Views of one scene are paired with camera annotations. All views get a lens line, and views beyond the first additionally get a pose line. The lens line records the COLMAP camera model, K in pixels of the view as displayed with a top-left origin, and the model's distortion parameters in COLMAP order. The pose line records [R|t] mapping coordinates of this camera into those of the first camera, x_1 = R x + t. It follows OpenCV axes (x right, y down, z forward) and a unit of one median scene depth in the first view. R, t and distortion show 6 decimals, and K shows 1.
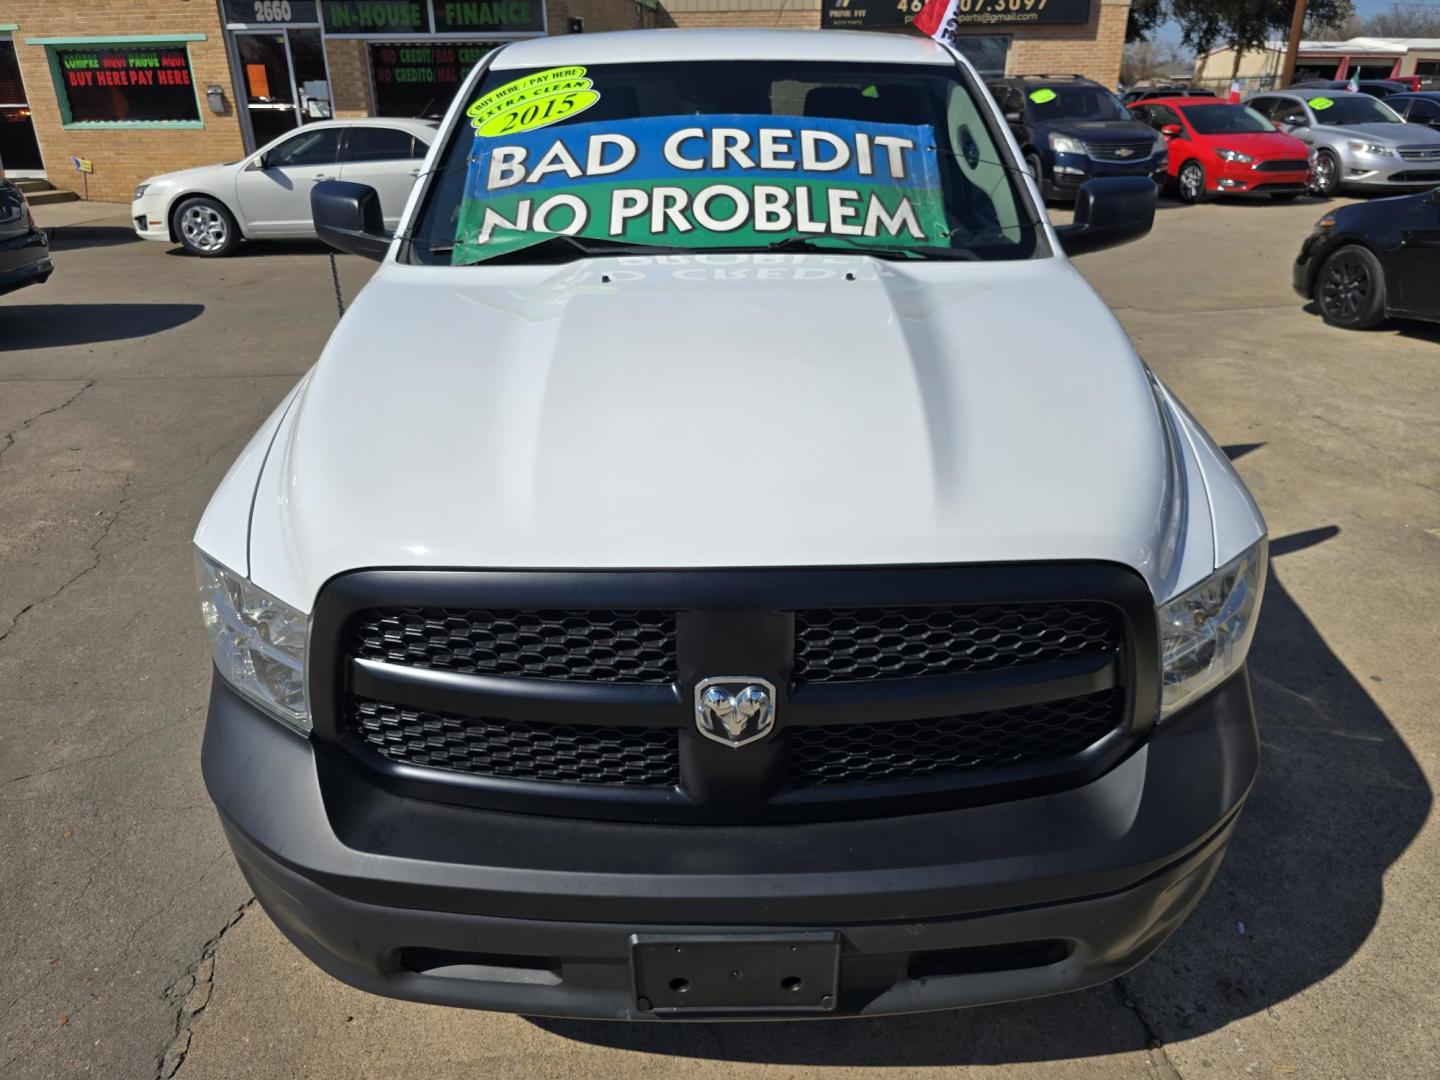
lens RADIAL K [[973.0, 0, 727.8], [0, 973.0, 554.4], [0, 0, 1]] dist [0.039568, -0.038688]
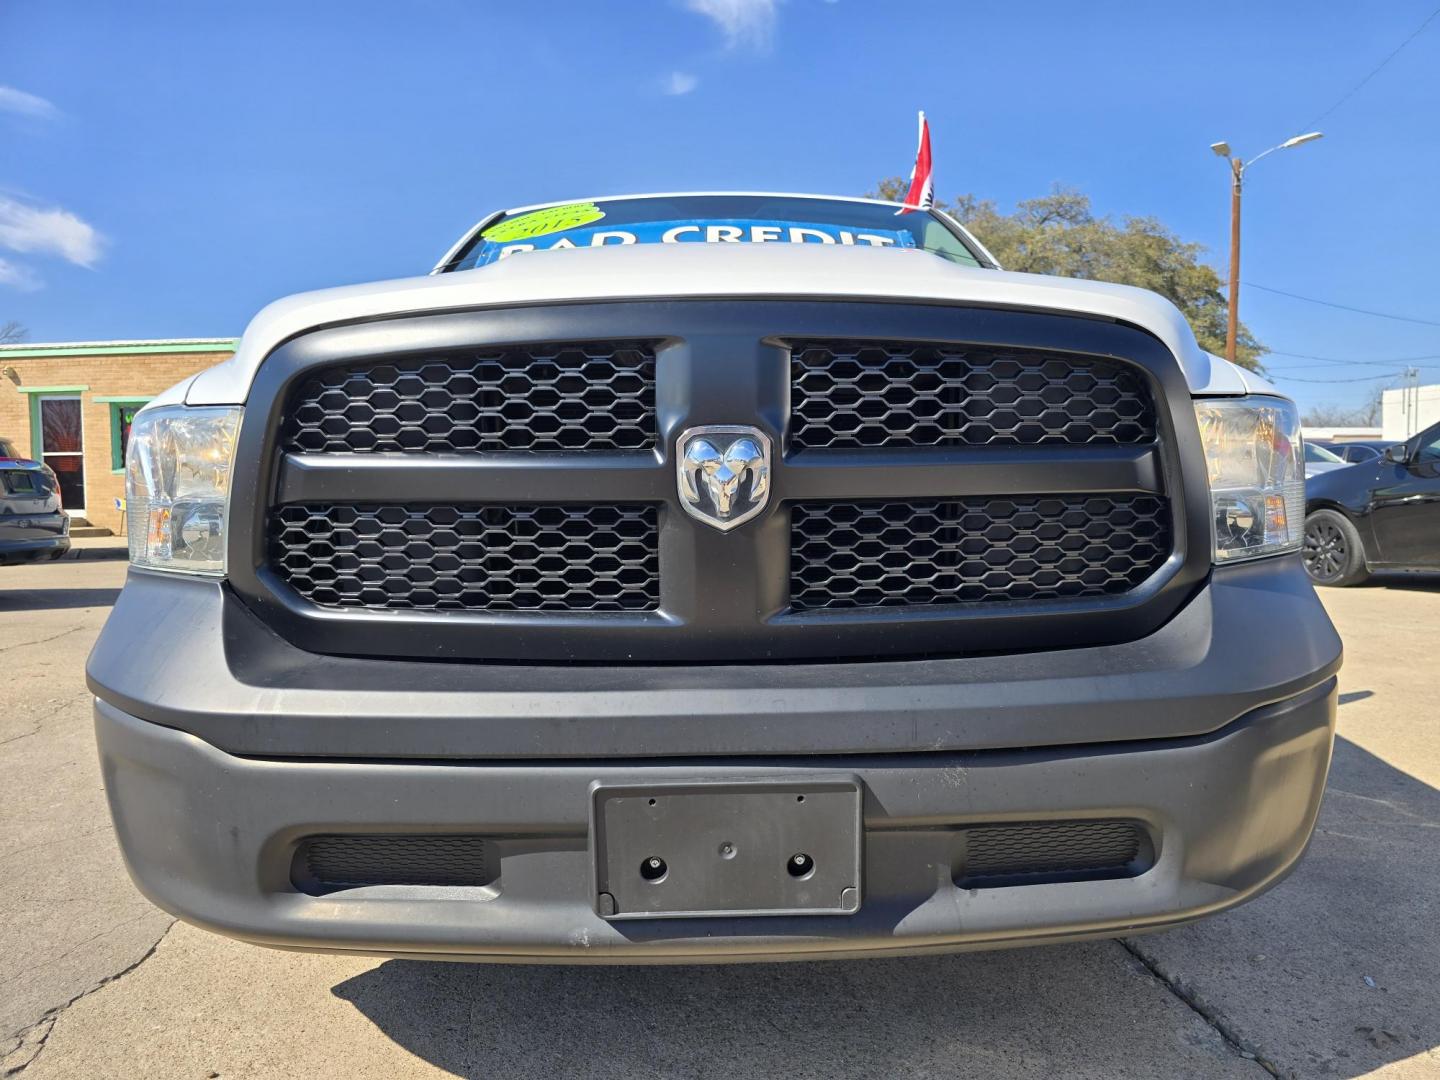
lens RADIAL K [[973.0, 0, 742.0], [0, 973.0, 562.2], [0, 0, 1]] dist [0.039568, -0.038688]
pose [[0.999904, -0.005032, 0.012879, 0.006605], [0.009298, 0.934059, -0.356999, 0.297334], [-0.010233, 0.357084, 0.934016, 0.124696]]
